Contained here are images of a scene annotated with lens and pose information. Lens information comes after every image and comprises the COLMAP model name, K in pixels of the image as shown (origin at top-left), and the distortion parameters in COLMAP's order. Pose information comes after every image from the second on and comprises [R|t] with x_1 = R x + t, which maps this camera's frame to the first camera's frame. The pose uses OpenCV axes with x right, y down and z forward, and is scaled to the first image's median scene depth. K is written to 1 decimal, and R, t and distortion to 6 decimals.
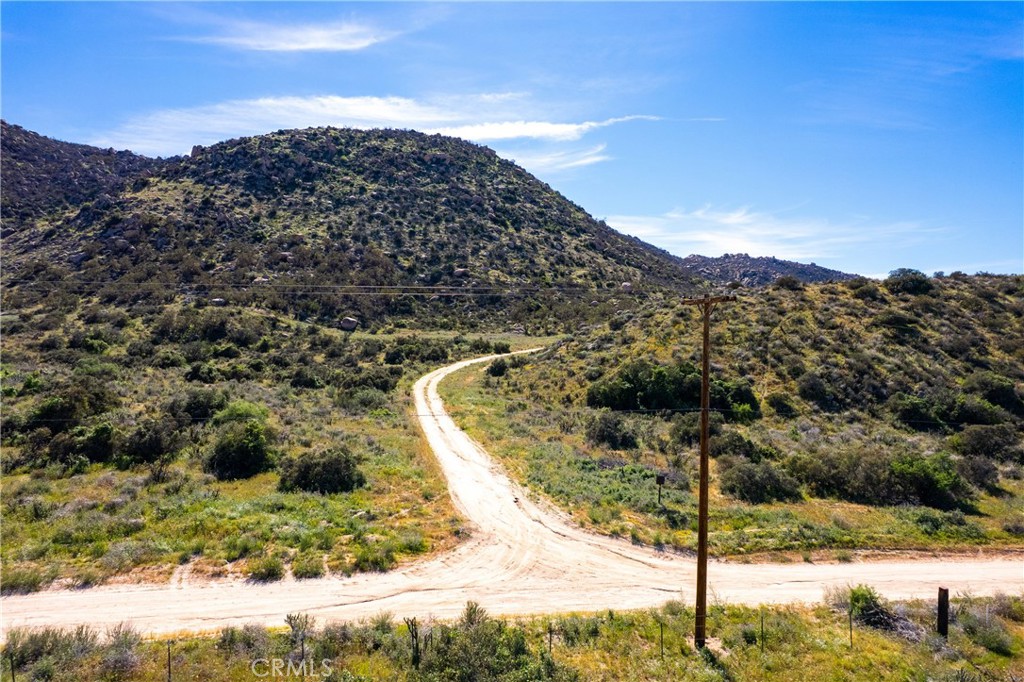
lens RADIAL K [[618.0, 0, 511.0], [0, 618.0, 341.0], [0, 0, 1]] dist [-0.006580, 0.000274]
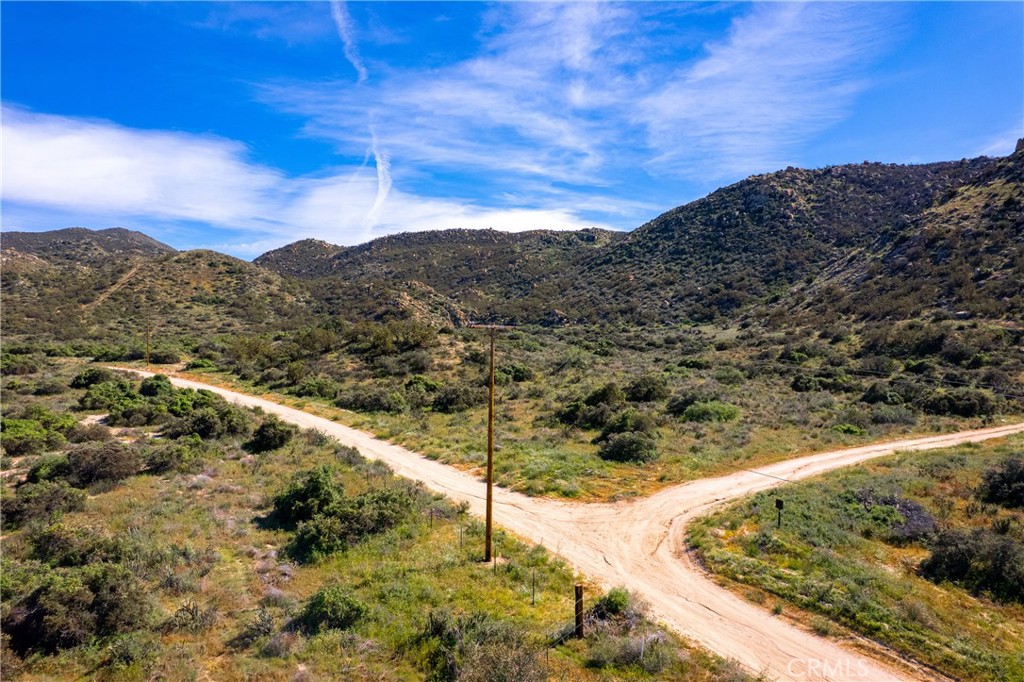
lens RADIAL K [[618.0, 0, 510.5], [0, 618.0, 339.4], [0, 0, 1]] dist [-0.006580, 0.000274]
pose [[0.309248, 0.003166, -0.950976, 0.140086], [-0.026898, 0.999624, -0.005419, -0.001949], [0.950601, 0.027255, 0.309217, 0.041041]]
